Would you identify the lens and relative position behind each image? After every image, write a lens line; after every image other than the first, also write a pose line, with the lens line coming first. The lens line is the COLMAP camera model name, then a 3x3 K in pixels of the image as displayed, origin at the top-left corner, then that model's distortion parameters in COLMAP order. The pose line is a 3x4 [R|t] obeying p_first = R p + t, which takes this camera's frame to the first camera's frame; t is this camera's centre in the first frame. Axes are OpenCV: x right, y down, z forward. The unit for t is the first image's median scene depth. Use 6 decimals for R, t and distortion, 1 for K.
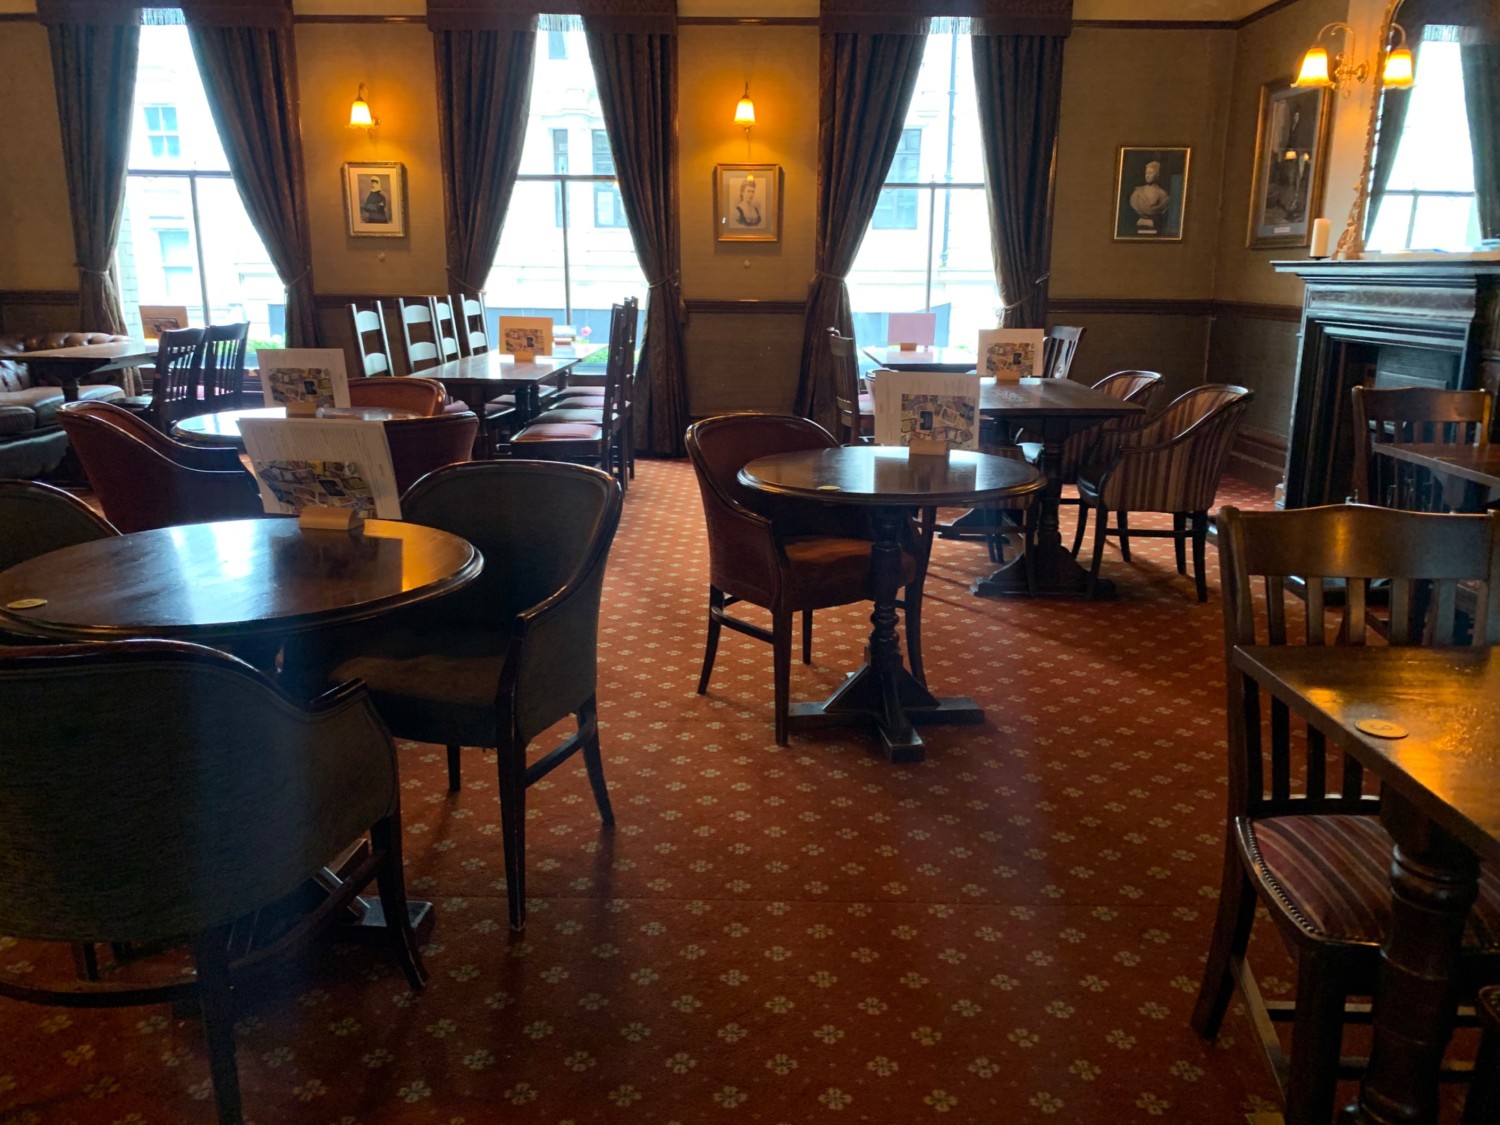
lens RADIAL K [[1161.9, 0, 750.0], [0, 1161.9, 562.5], [0, 0, 1]] dist [-0.001087, -0.006196]
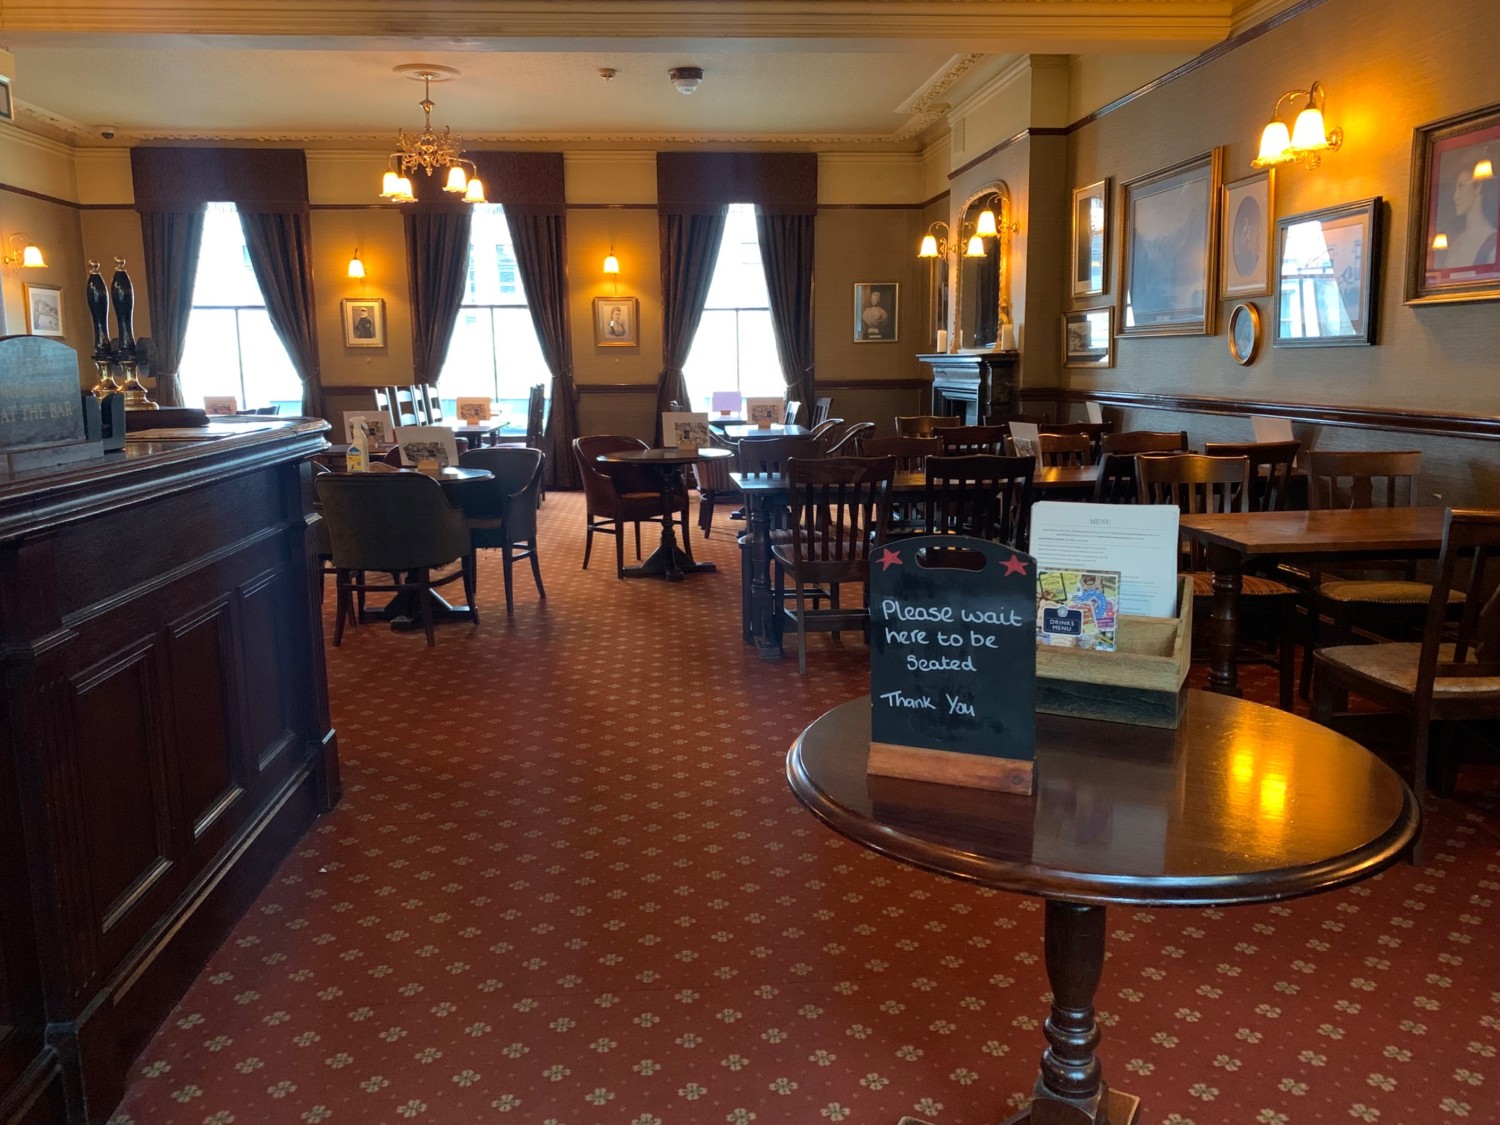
lens RADIAL K [[1154.2, 0, 756.0], [0, 1154.2, 543.2], [0, 0, 1]] dist [0.127409, -0.400878]
pose [[0.995722, -0.032429, 0.086525, 0.041303], [0.040125, 0.995247, -0.088736, 0.126096], [-0.083236, 0.091829, 0.992290, -0.516478]]
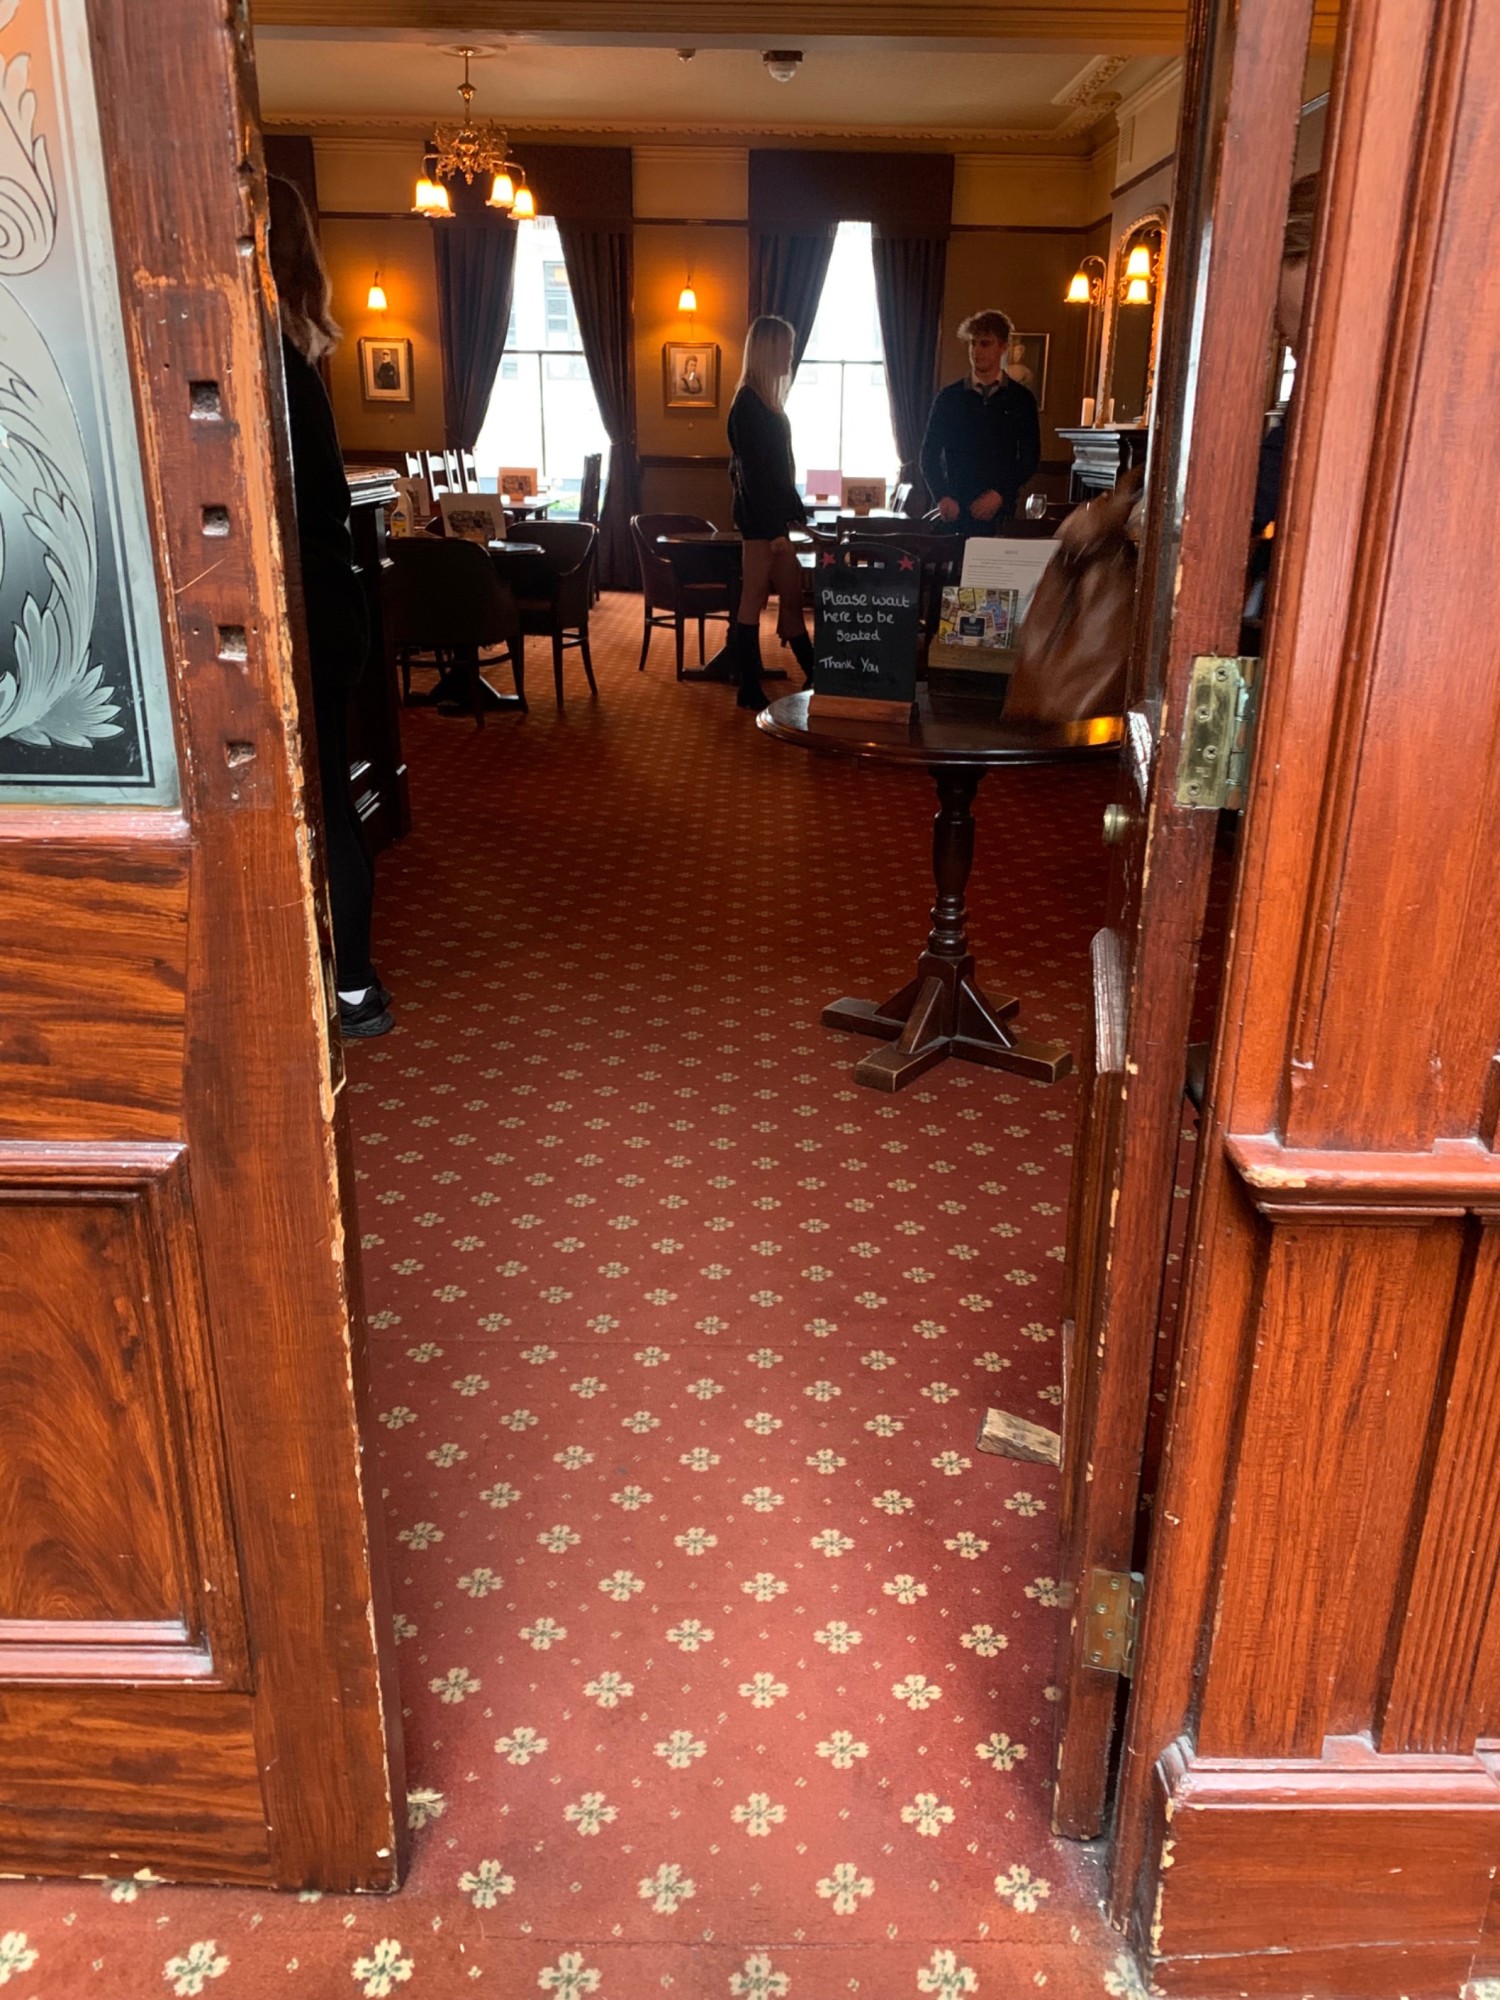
lens RADIAL K [[1549.2, 0, 773.6], [0, 1549.2, 1019.9], [0, 0, 1]] dist [-0.001087, -0.006196]
pose [[0.999856, 0.004442, 0.016401, 0.063297], [-0.006290, 0.993413, 0.114418, 0.184419], [-0.015785, -0.114505, 0.993297, -0.726032]]
